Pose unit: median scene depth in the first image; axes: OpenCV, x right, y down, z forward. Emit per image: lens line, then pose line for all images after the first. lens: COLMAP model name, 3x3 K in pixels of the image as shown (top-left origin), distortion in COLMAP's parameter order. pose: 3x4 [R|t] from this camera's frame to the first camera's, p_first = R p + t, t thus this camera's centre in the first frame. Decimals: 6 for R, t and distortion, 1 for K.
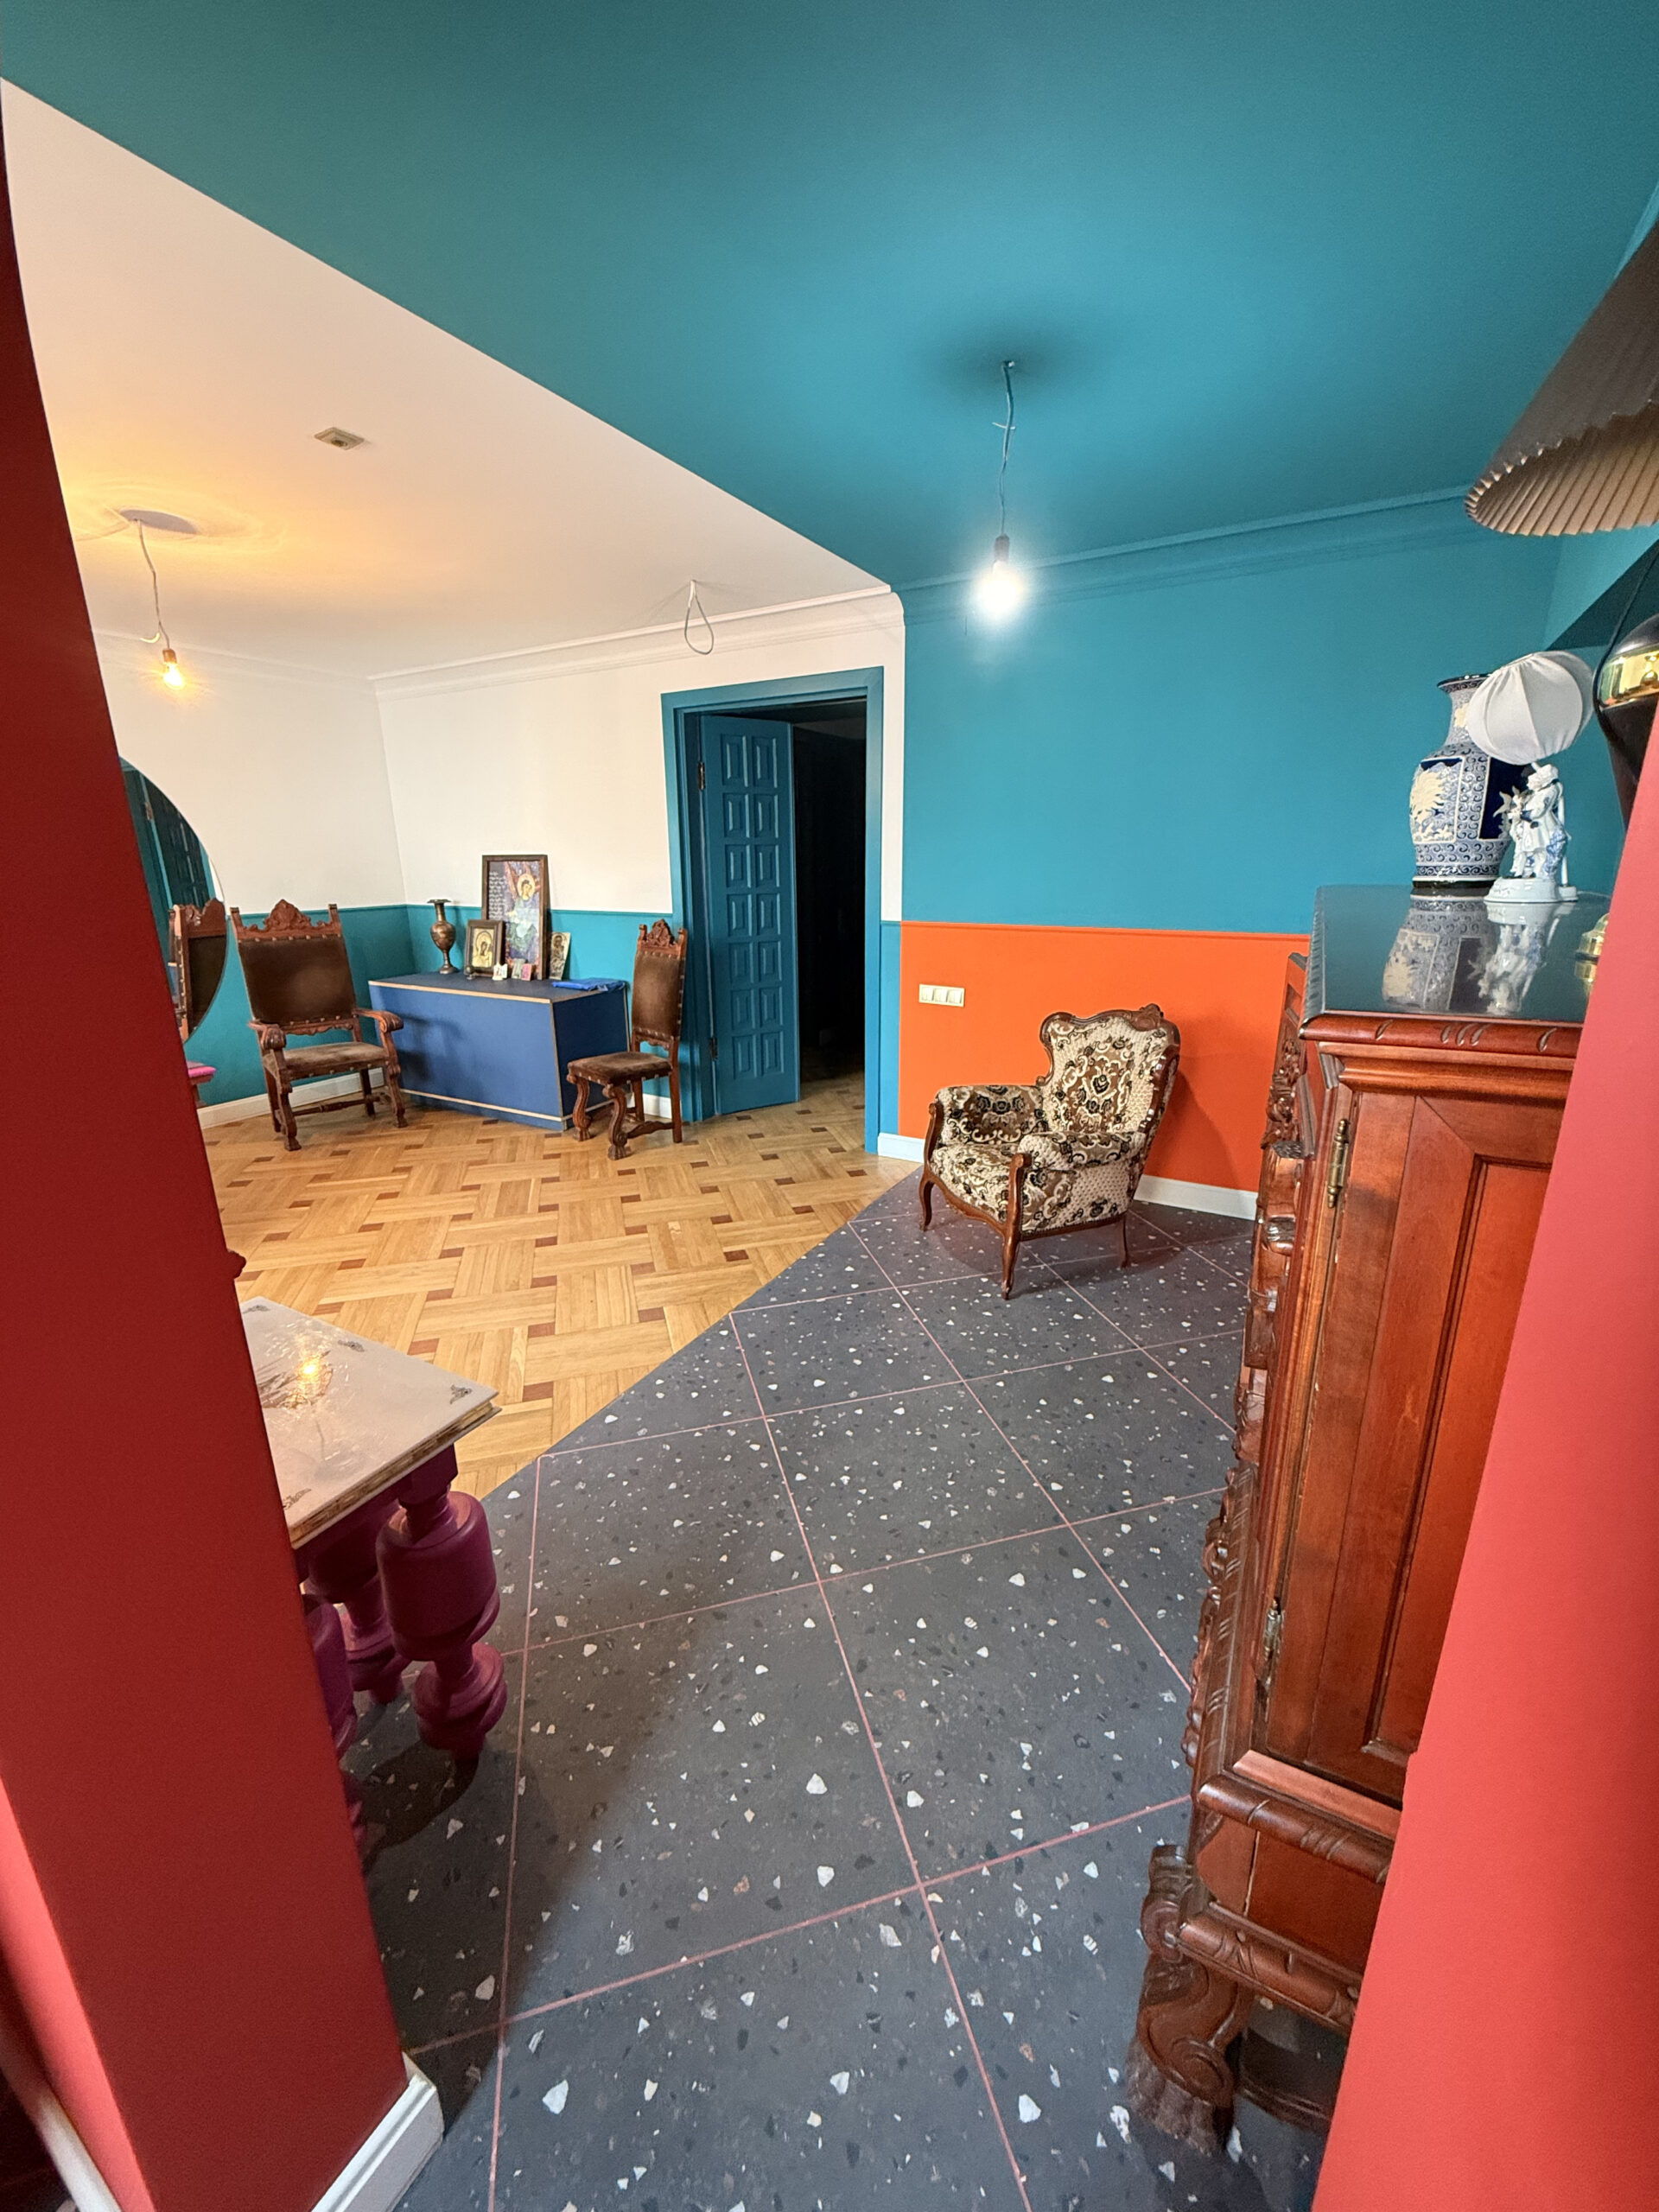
lens RADIAL K [[880.4, 0, 827.4], [0, 880.4, 1100.7], [0, 0, 1]] dist [0.000216, 0.000249]
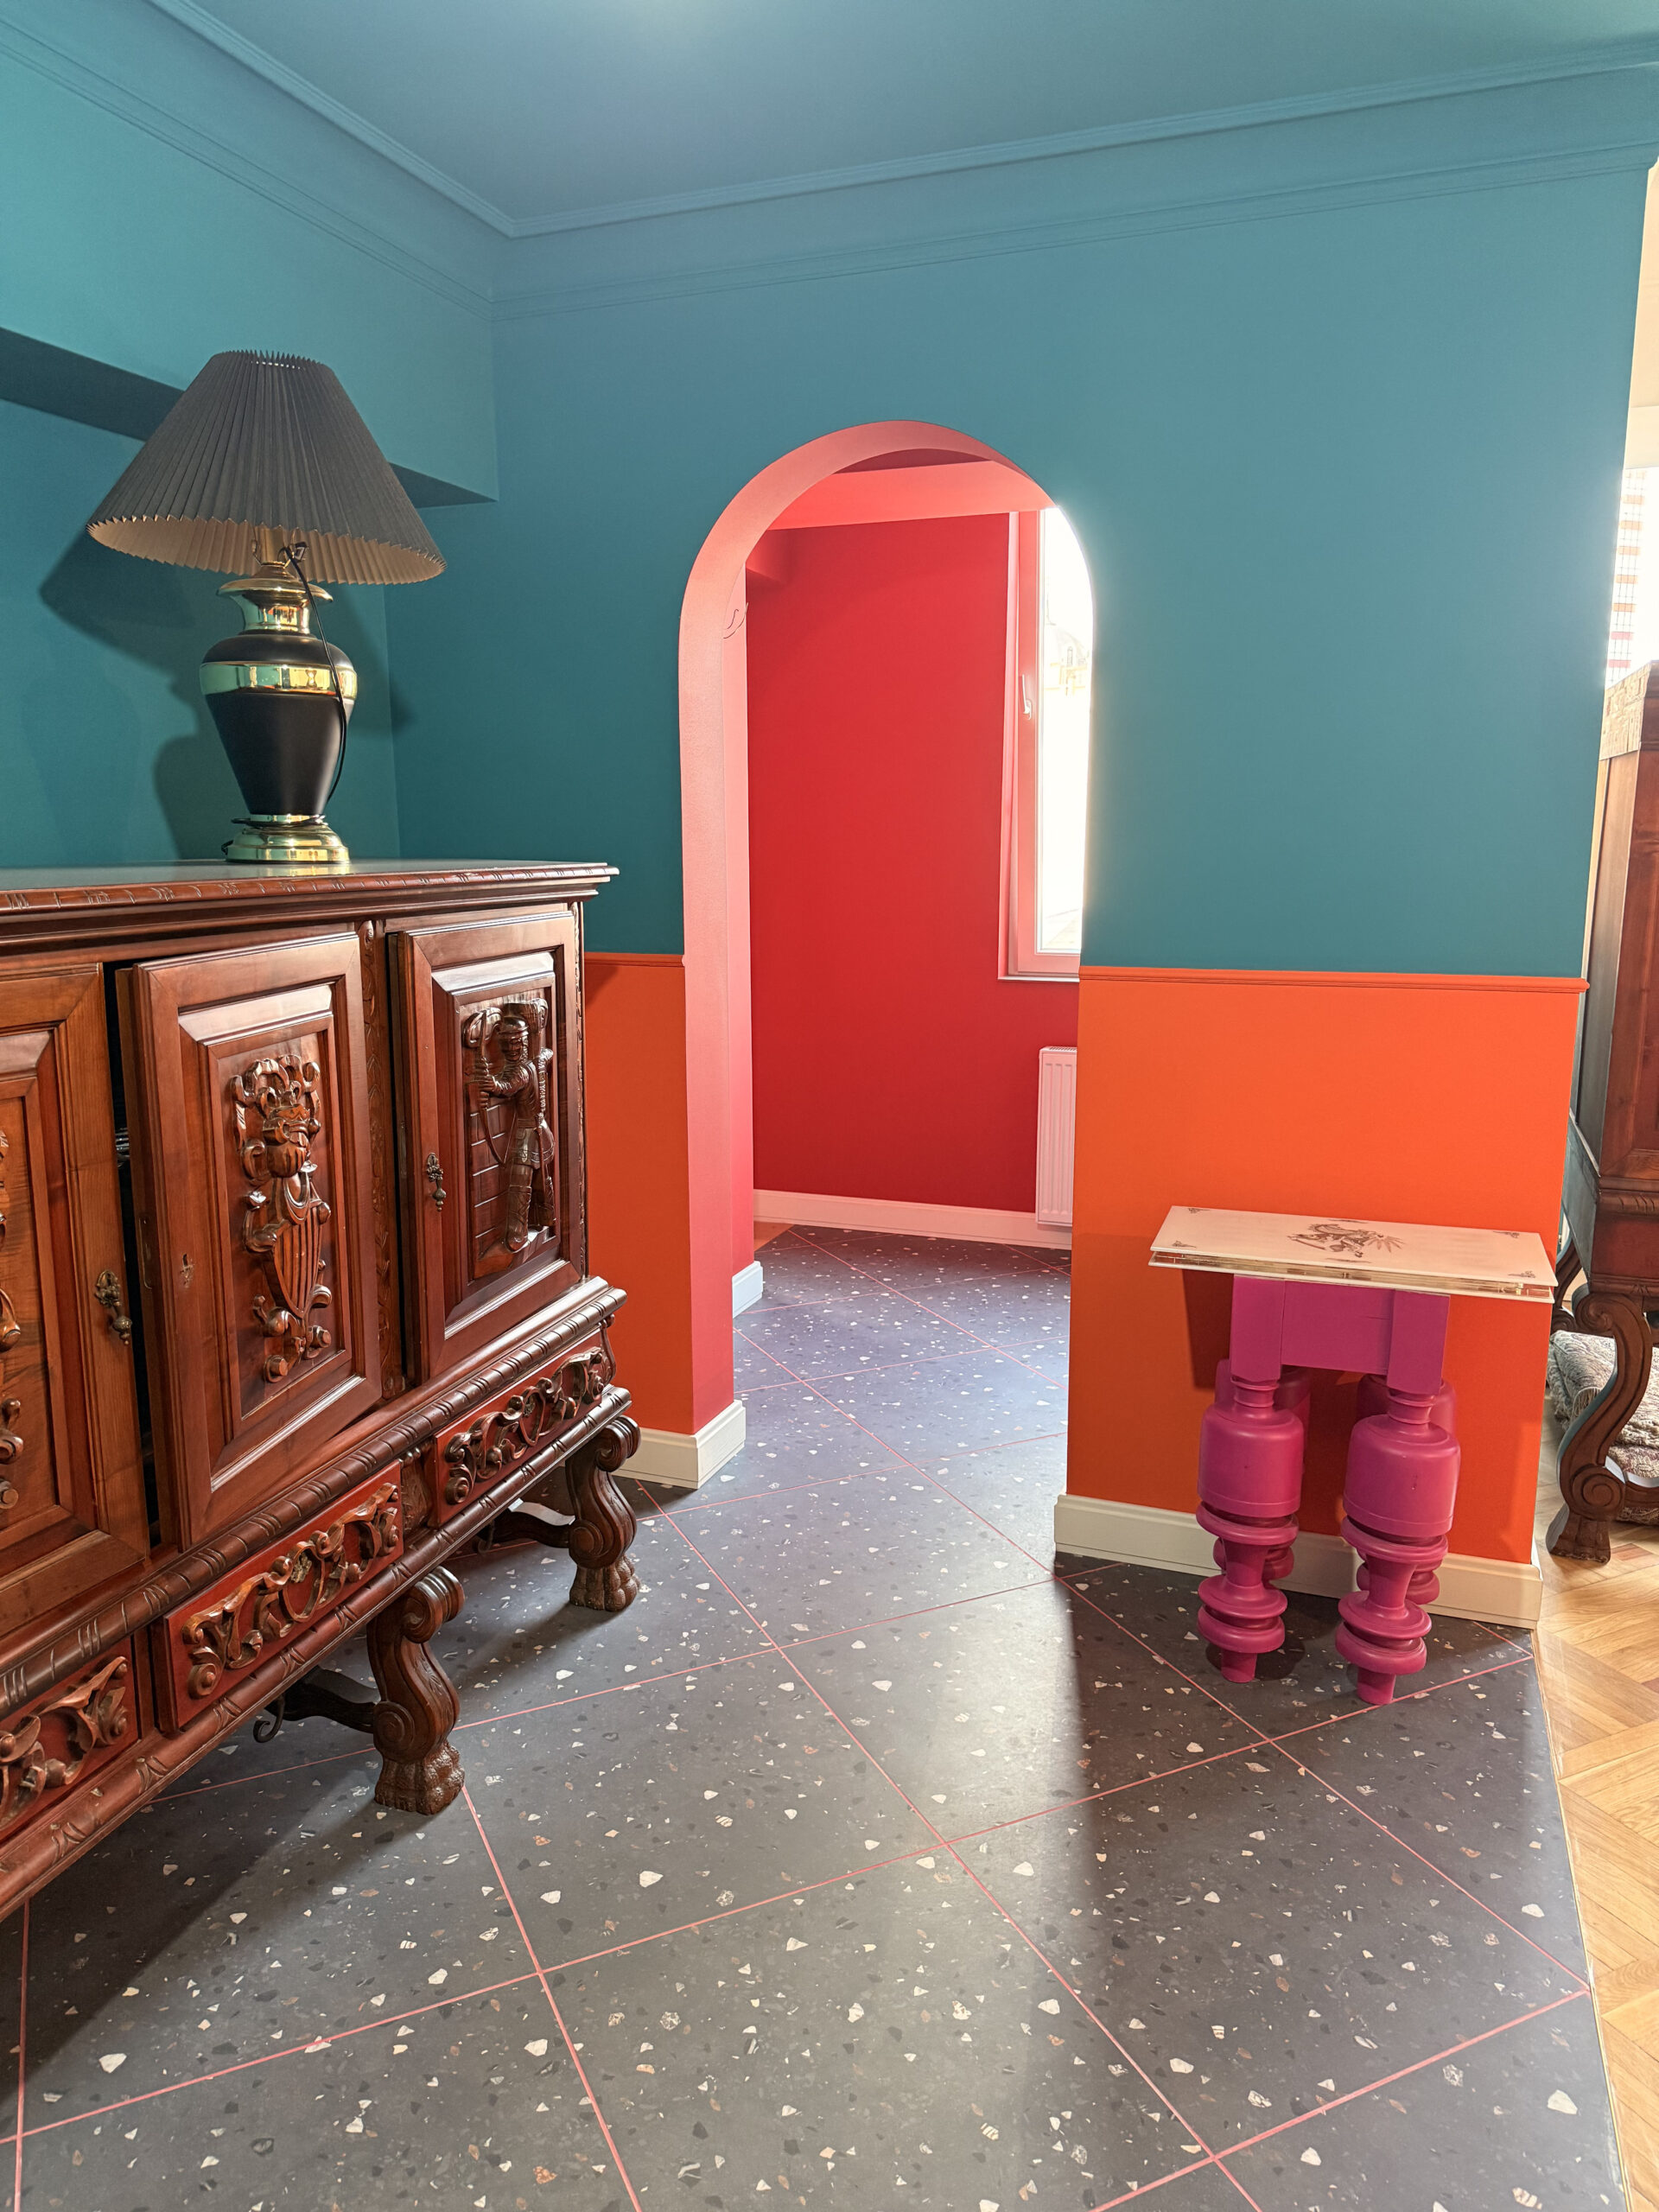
lens RADIAL K [[1556.4, 0, 815.0], [0, 1556.4, 1101.5], [0, 0, 1]] dist [0.059126, -0.101957]
pose [[-0.985422, 0.043243, -0.164539, 0.144636], [-0.033965, 0.897680, 0.439337, -0.268438], [0.166702, 0.438521, -0.883125, 0.992411]]
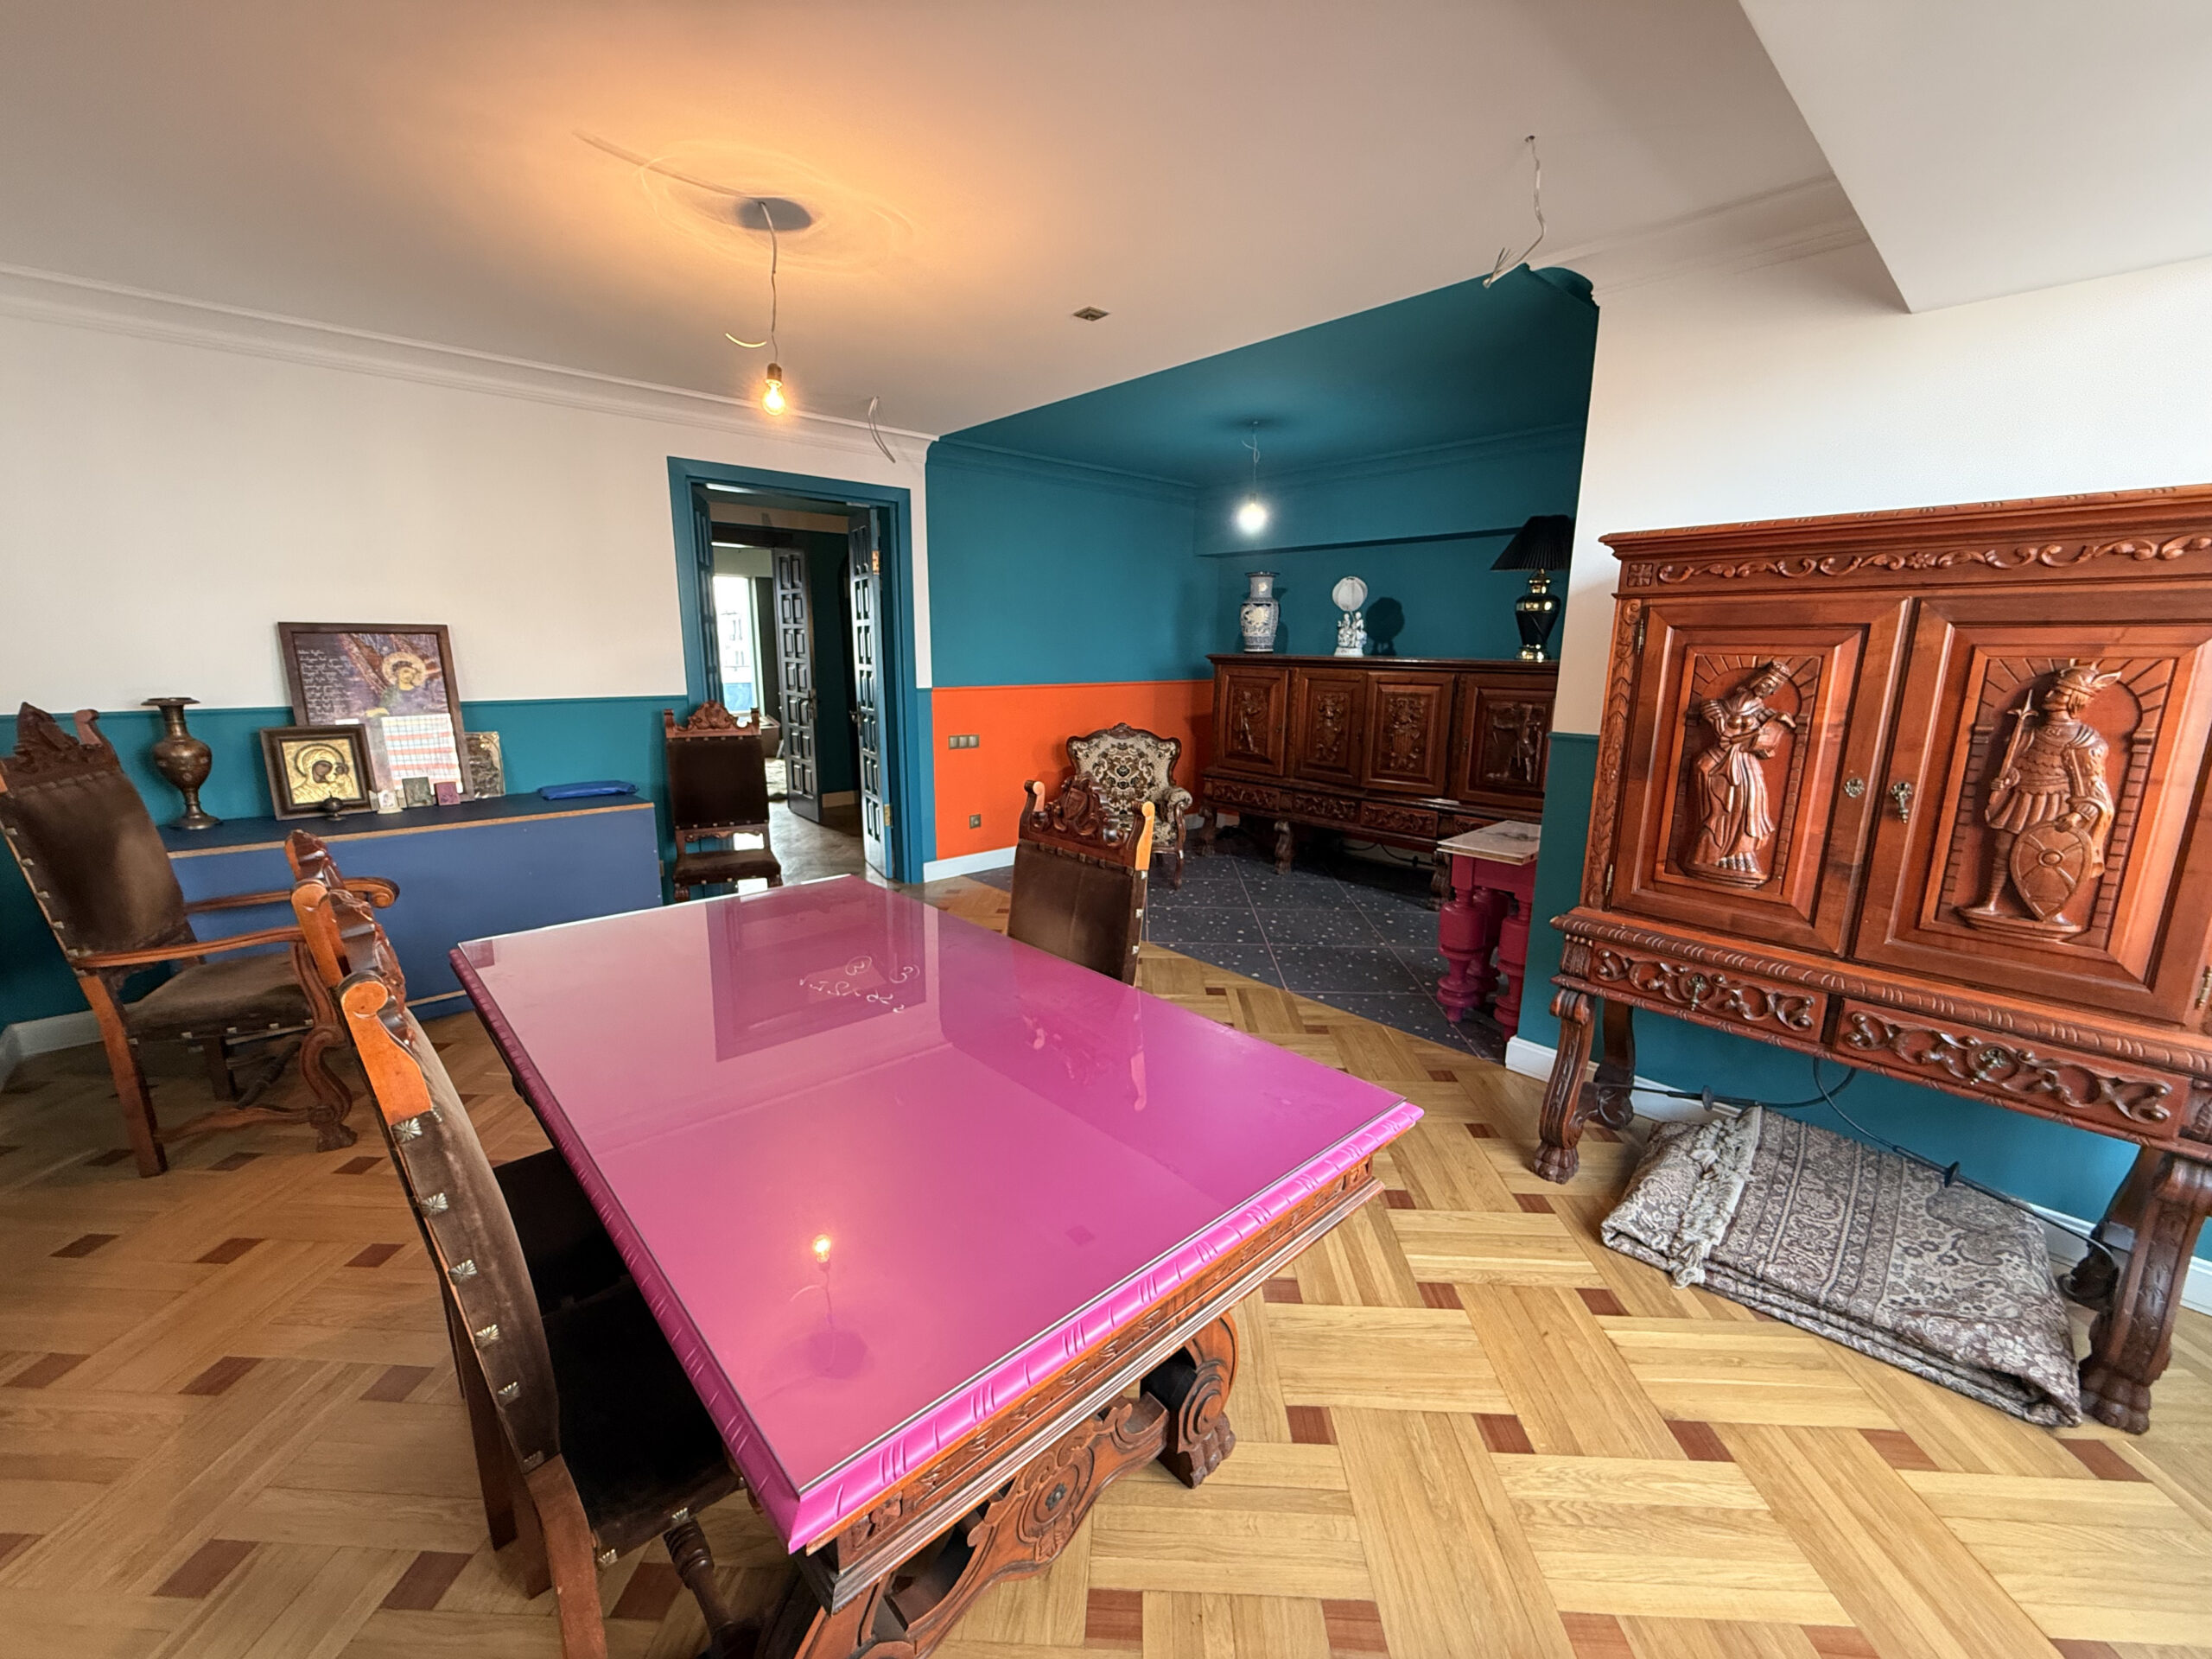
lens RADIAL K [[880.4, 0, 1099.6], [0, 880.4, 827.6], [0, 0, 1]] dist [0.000216, 0.000249]
pose [[0.309016, -0.182494, 0.933384, -1.289792], [0.248480, 0.962821, 0.105985, -0.103642], [-0.918023, 0.199176, 0.342873, 0.469667]]
